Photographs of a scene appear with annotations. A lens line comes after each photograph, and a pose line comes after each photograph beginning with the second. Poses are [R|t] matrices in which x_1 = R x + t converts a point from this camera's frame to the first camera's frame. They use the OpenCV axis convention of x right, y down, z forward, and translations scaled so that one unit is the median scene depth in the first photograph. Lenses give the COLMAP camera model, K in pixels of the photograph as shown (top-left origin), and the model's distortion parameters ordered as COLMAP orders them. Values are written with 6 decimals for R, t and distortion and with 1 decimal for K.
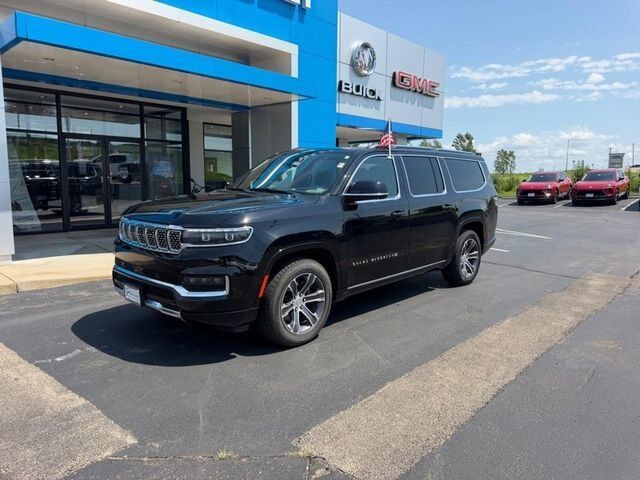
lens RADIAL K [[460.9, 0, 324.6], [0, 460.9, 243.8], [0, 0, 1]] dist [0.007958, -0.015354]
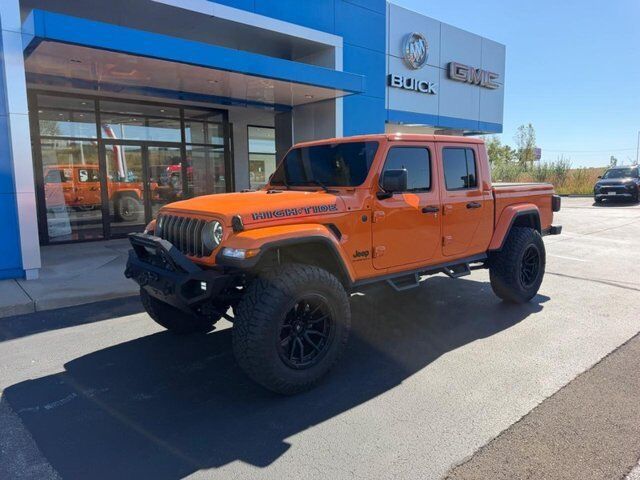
lens RADIAL K [[460.9, 0, 315.8], [0, 460.9, 238.2], [0, 0, 1]] dist [0.007958, -0.015354]
pose [[0.991946, -0.003687, -0.126611, 0.003205], [0.001971, 0.999905, -0.013674, -0.012227], [0.126649, 0.013315, 0.991858, 0.066197]]
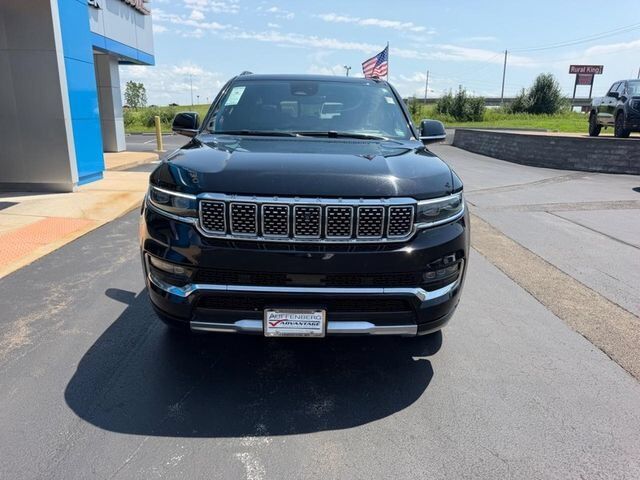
lens RADIAL K [[460.9, 0, 323.6], [0, 460.9, 243.0], [0, 0, 1]] dist [0.007958, -0.015354]
pose [[0.713407, -0.178351, 0.677673, -0.238188], [0.085031, 0.981955, 0.168918, -0.025922], [-0.695572, -0.062883, 0.715699, 0.176517]]
